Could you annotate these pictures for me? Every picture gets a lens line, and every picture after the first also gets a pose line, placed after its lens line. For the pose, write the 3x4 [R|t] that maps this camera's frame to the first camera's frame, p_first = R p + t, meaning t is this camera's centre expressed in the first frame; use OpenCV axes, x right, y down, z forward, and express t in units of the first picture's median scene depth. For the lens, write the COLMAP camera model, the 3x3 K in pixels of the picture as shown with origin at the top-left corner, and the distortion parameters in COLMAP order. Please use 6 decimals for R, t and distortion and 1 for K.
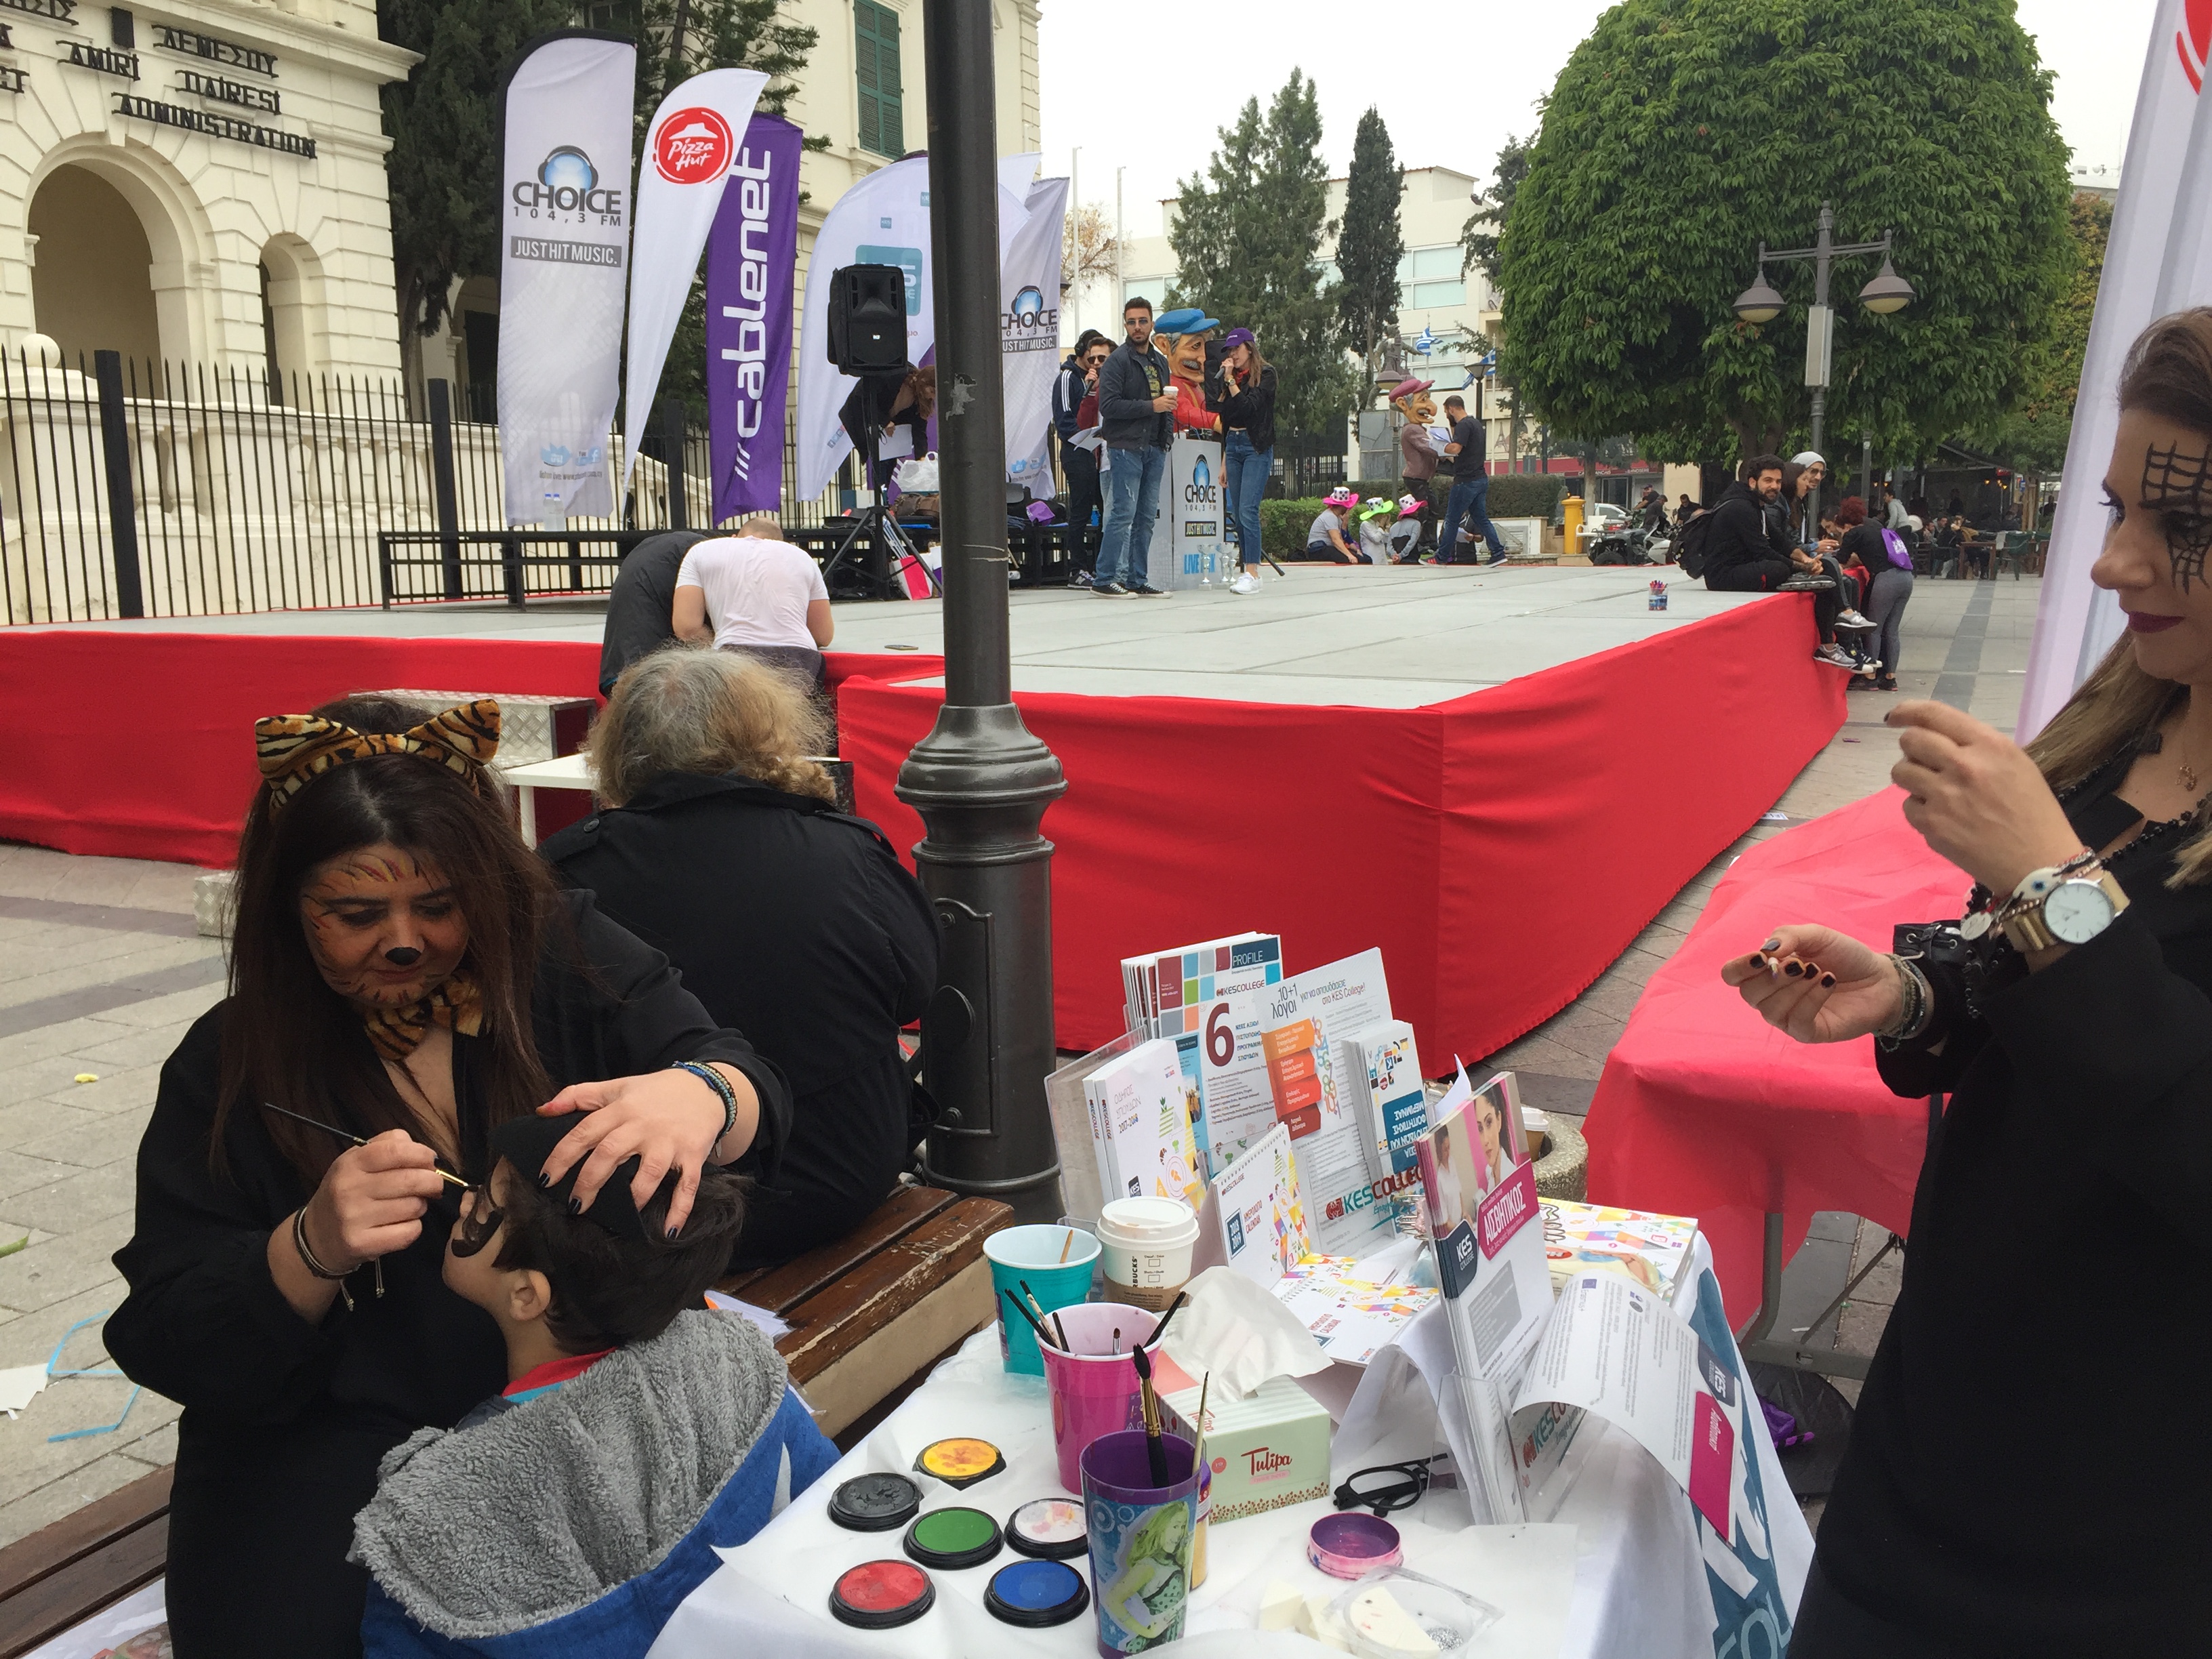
lens RADIAL K [[1901.0, 0, 1083.3], [0, 1901.0, 828.7], [0, 0, 1]] dist [0.085637, -0.123036]
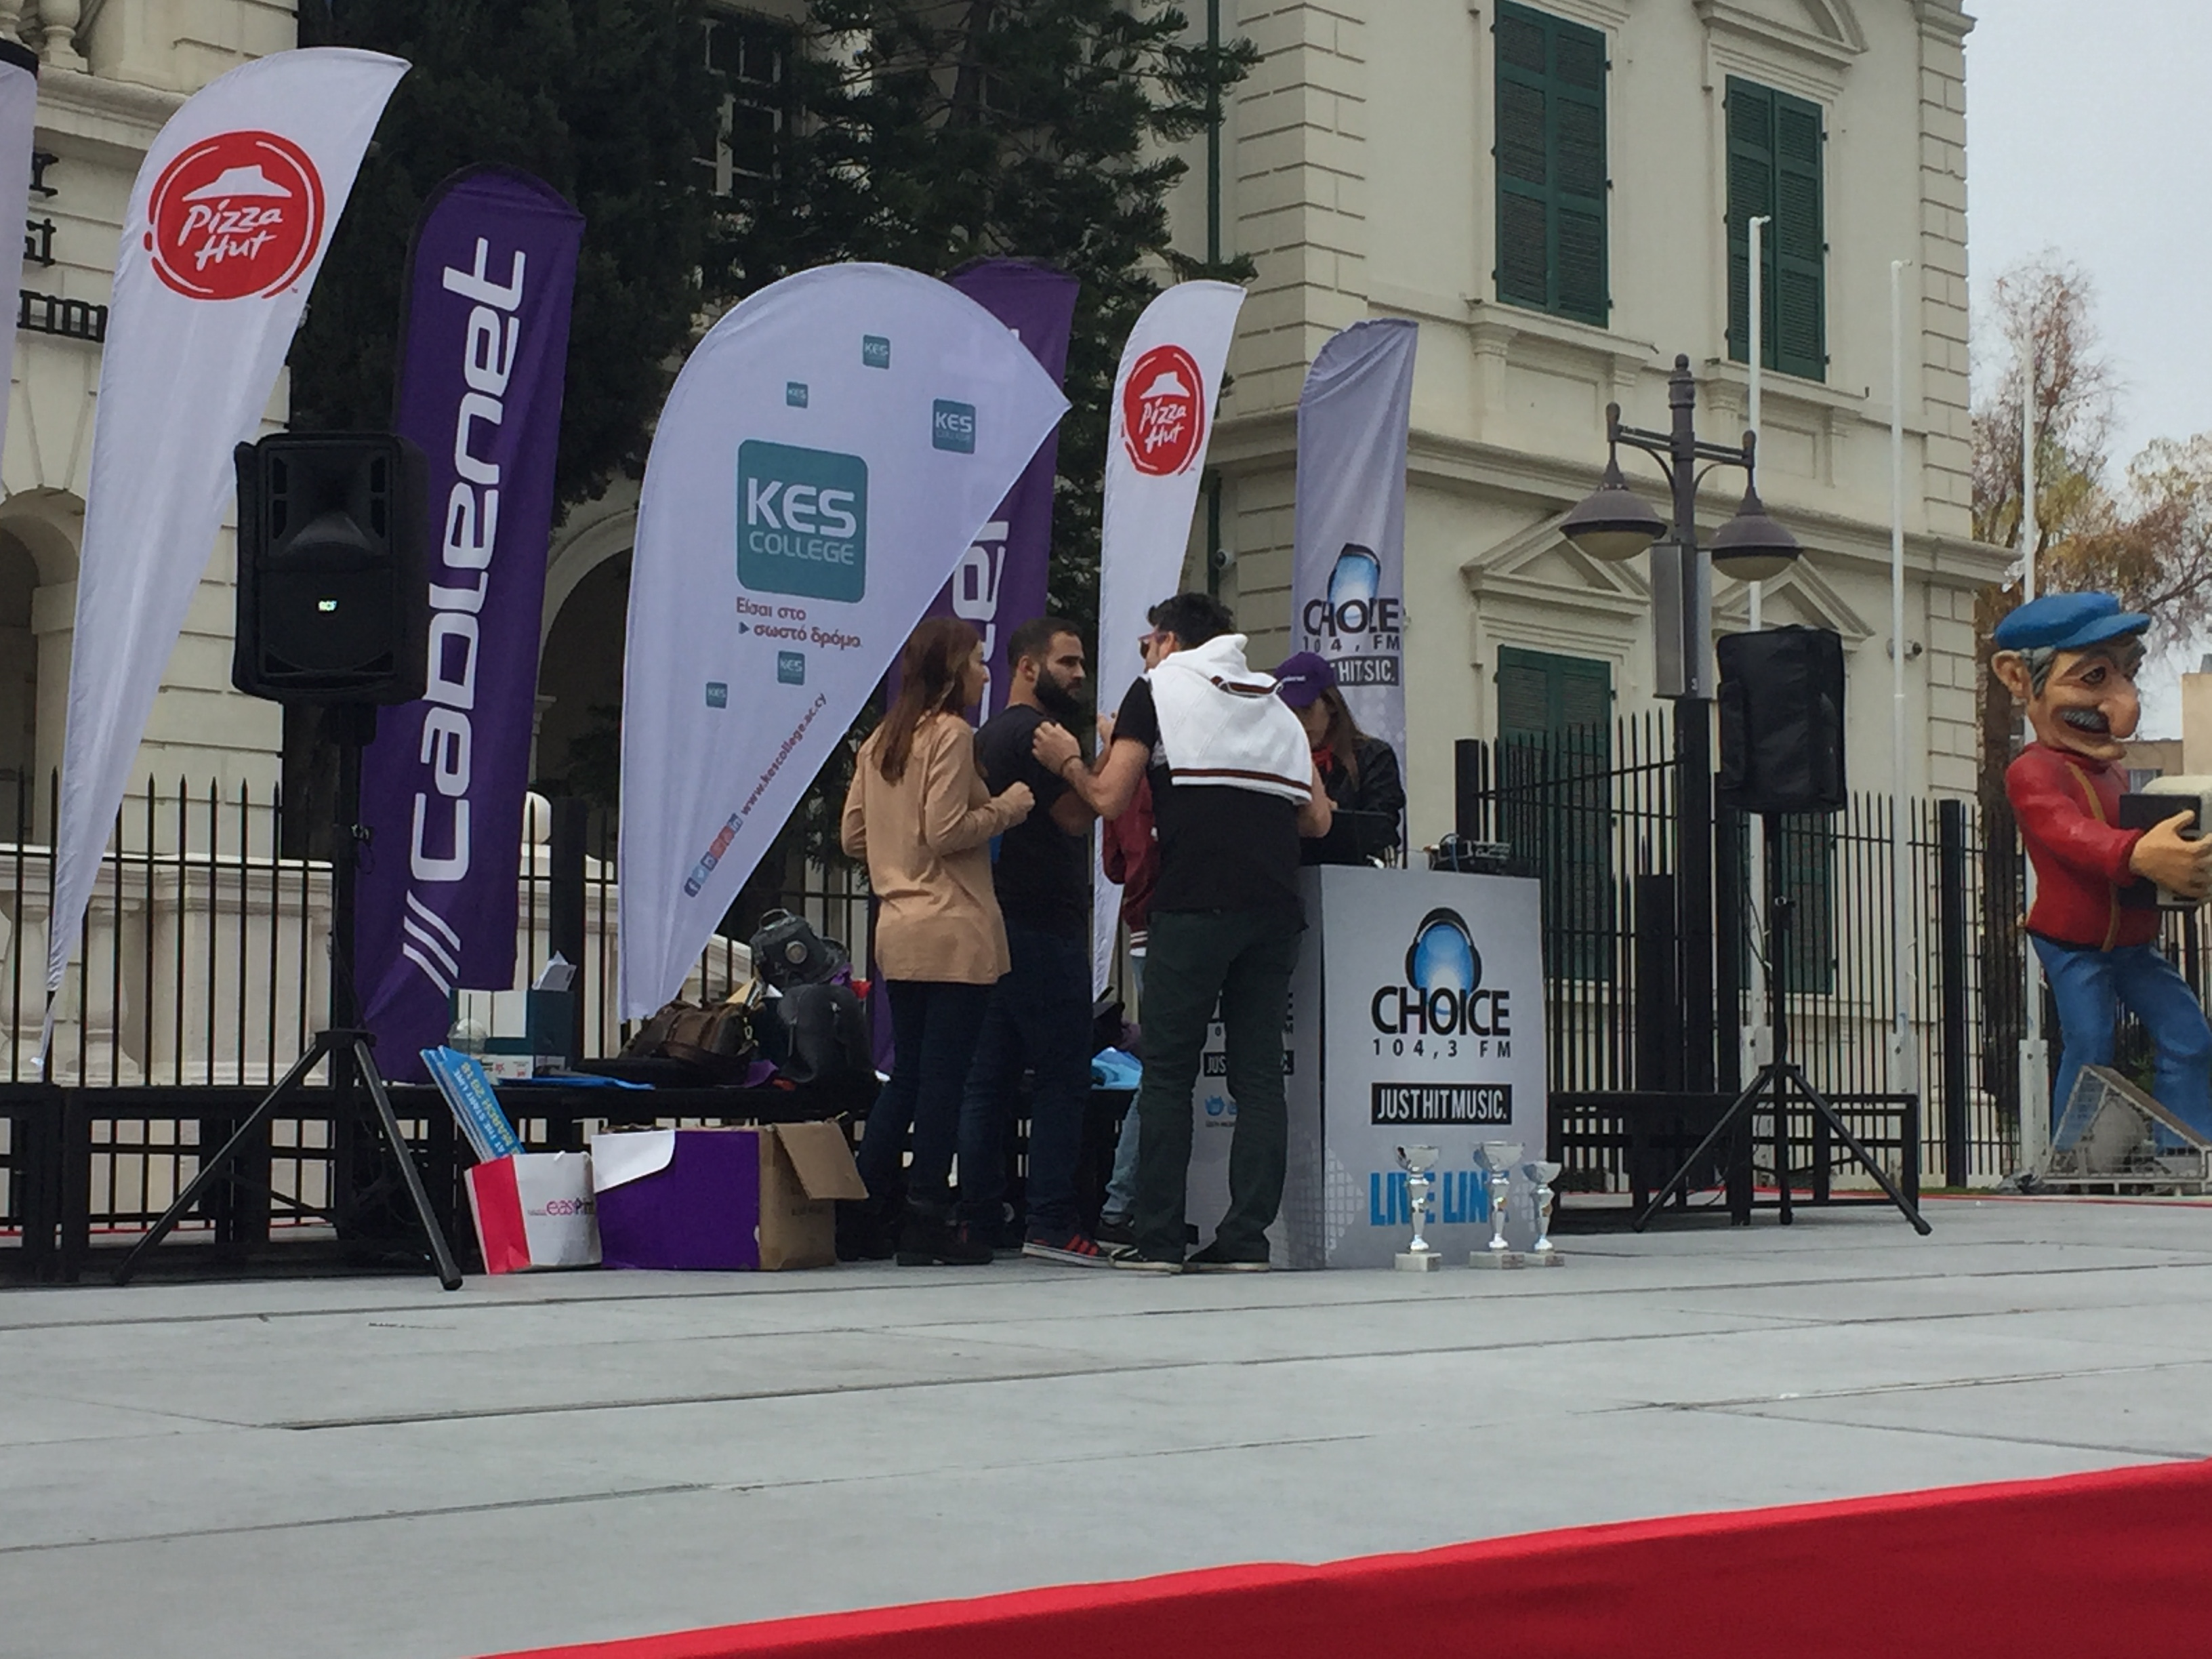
lens RADIAL K [[3868.8, 0, 1059.0], [0, 3868.8, 835.9], [0, 0, 1]] dist [0.070535, 0.000000]
pose [[0.939072, -0.005678, -0.343674, 0.162380], [-0.070078, 0.975699, -0.207605, -0.030664], [0.336501, 0.219040, 0.915854, 0.178481]]
